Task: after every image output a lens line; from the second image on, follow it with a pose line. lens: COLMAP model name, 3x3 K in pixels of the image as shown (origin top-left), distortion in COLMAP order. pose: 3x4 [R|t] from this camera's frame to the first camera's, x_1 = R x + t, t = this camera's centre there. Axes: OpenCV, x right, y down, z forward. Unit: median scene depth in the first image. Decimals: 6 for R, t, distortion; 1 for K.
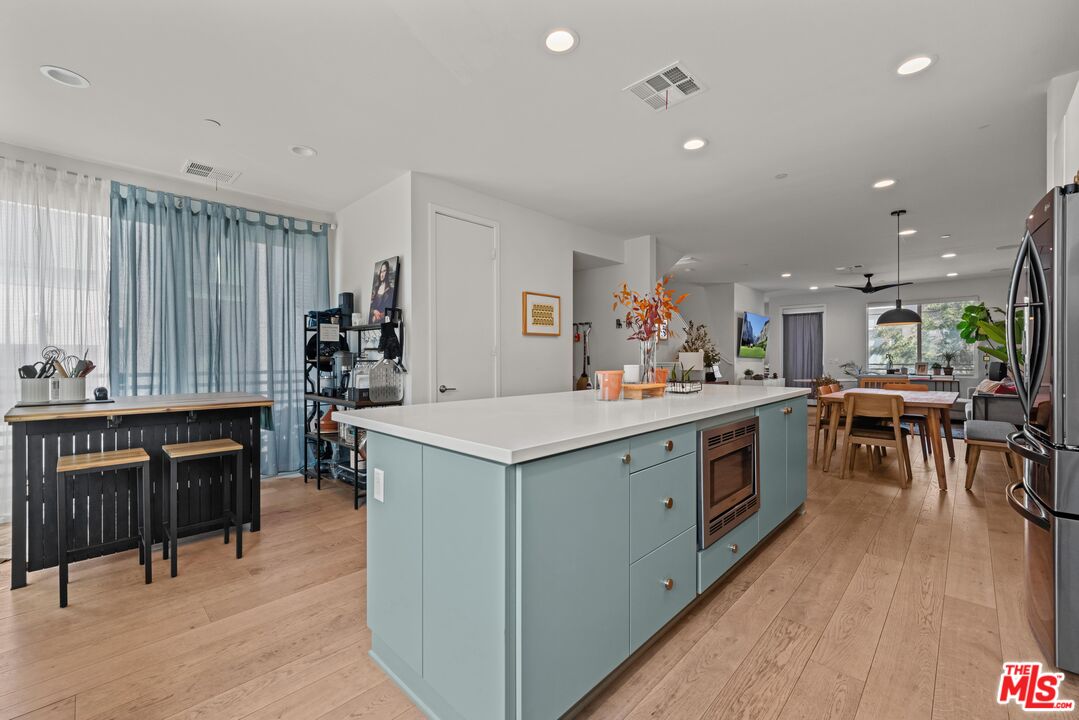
lens RADIAL K [[432.8, 0, 539.5], [0, 432.8, 360.0], [0, 0, 1]] dist [0.000029, -0.000114]
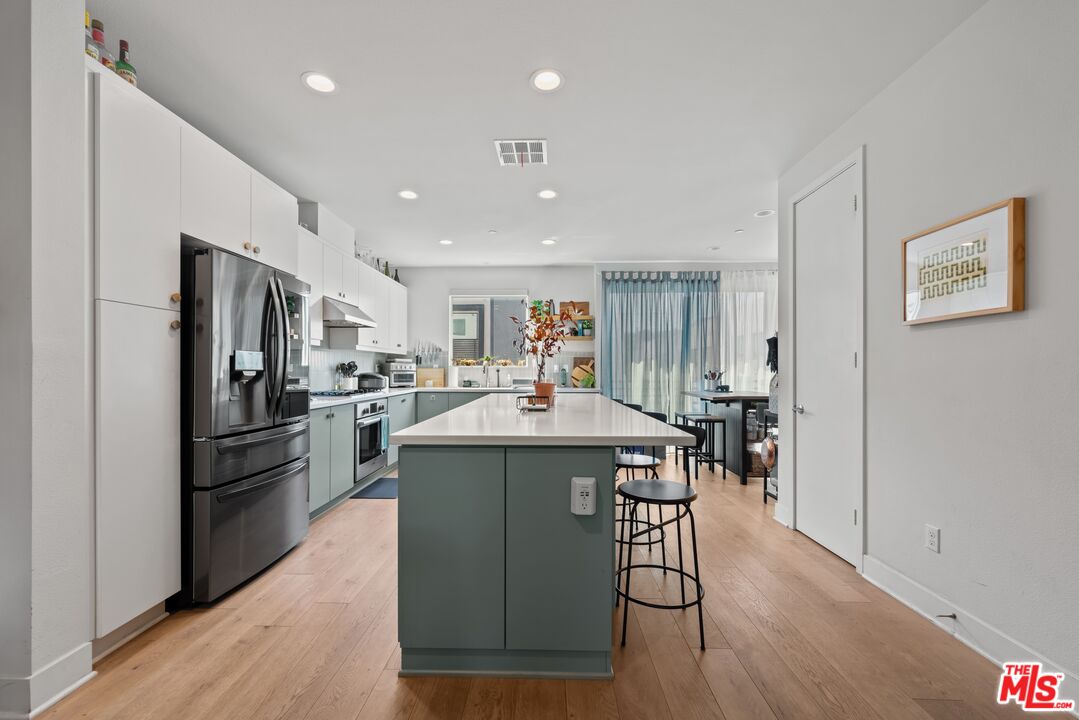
lens RADIAL K [[436.9, 0, 537.1], [0, 436.9, 370.7], [0, 0, 1]] dist [-0.001224, -0.000132]
pose [[-0.729433, 0.000989, -0.684051, 0.319540], [-0.003693, 0.999979, 0.005385, -0.004827], [0.684042, 0.006454, -0.729414, 0.558339]]
